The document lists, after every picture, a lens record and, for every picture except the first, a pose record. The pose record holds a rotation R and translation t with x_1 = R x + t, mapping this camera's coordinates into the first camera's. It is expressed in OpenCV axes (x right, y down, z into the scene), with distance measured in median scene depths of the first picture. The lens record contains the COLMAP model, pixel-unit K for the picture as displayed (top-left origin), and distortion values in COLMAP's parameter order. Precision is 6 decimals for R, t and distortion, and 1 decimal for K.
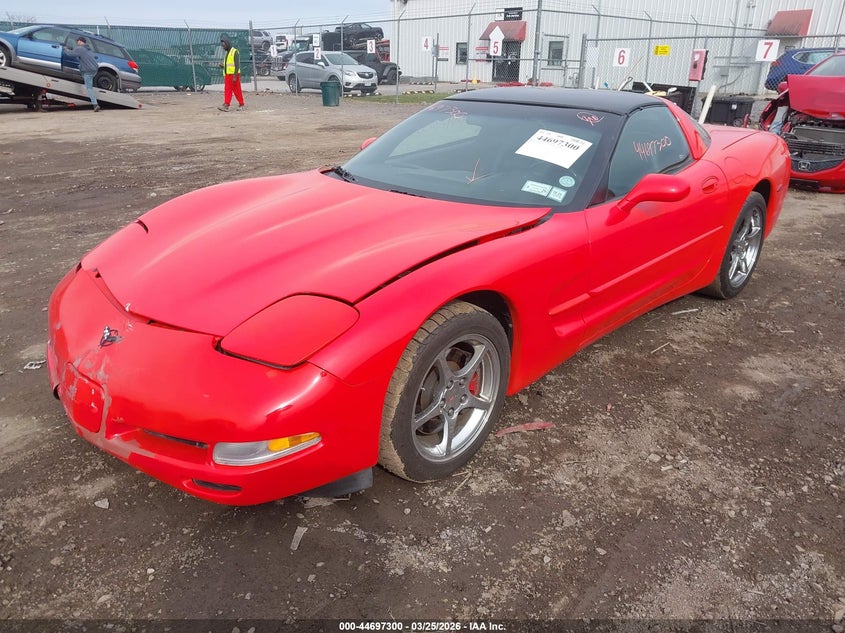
lens RADIAL K [[666.0, 0, 414.6], [0, 666.0, 314.2], [0, 0, 1]] dist [0.000110, -0.001155]
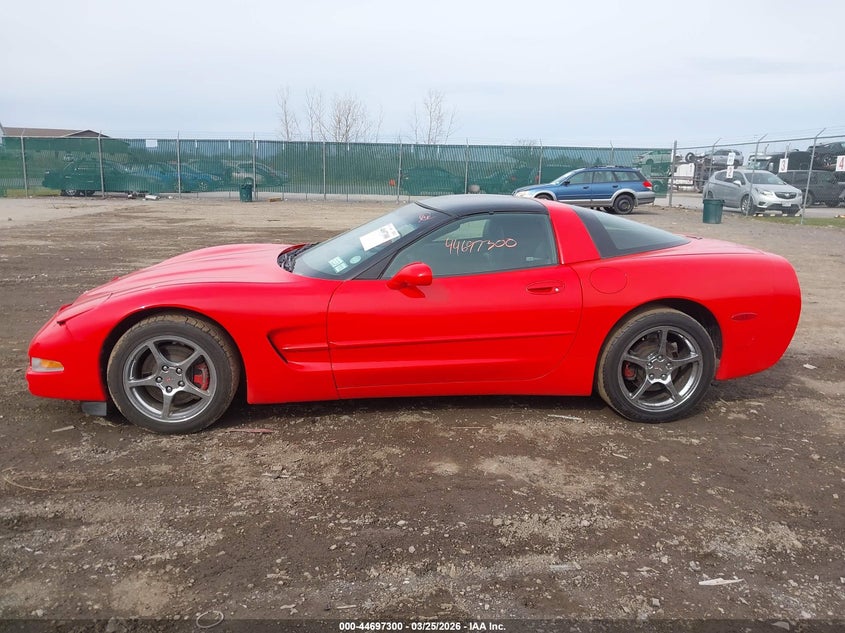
lens RADIAL K [[666.0, 0, 414.6], [0, 666.0, 314.2], [0, 0, 1]] dist [0.000110, -0.001155]
pose [[0.775751, 0.149792, -0.613003, 0.123362], [-0.246206, 0.966276, -0.075456, -0.003304], [0.581027, 0.209460, 0.786469, 0.009814]]
